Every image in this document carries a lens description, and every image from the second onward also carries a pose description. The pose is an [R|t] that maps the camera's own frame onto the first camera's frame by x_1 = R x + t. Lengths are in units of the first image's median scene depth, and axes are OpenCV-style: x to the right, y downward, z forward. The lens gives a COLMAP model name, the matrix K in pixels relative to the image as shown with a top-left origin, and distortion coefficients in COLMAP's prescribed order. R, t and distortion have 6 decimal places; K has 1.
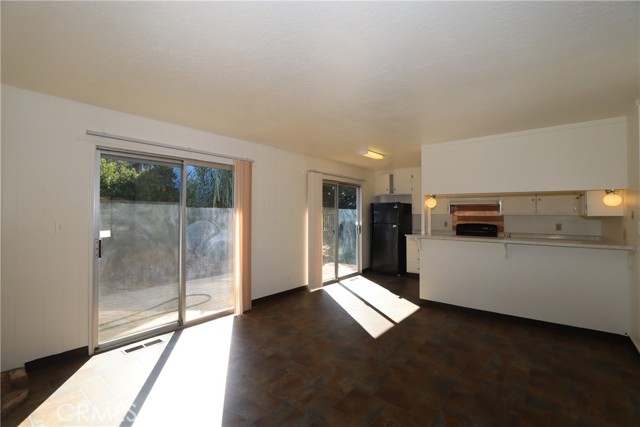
lens RADIAL K [[296.6, 0, 319.9], [0, 296.6, 212.7], [0, 0, 1]] dist [-0.010619, 0.000370]
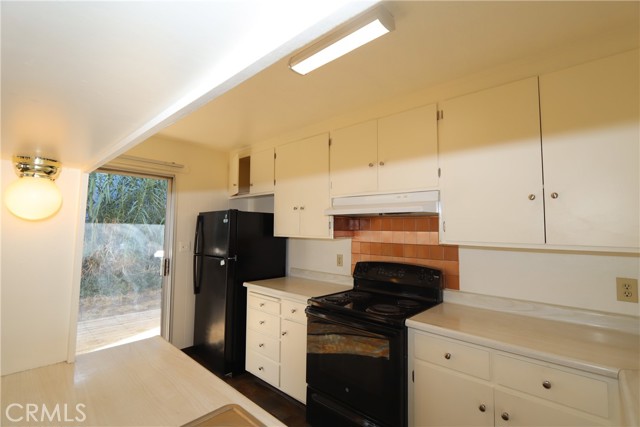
lens RADIAL K [[296.6, 0, 318.9], [0, 296.6, 212.2], [0, 0, 1]] dist [-0.010619, 0.000370]
pose [[0.996497, 0.001743, -0.083616, 0.432337], [-0.006249, 0.998540, -0.053653, -0.008236], [0.083400, 0.053987, 0.995053, 0.556767]]
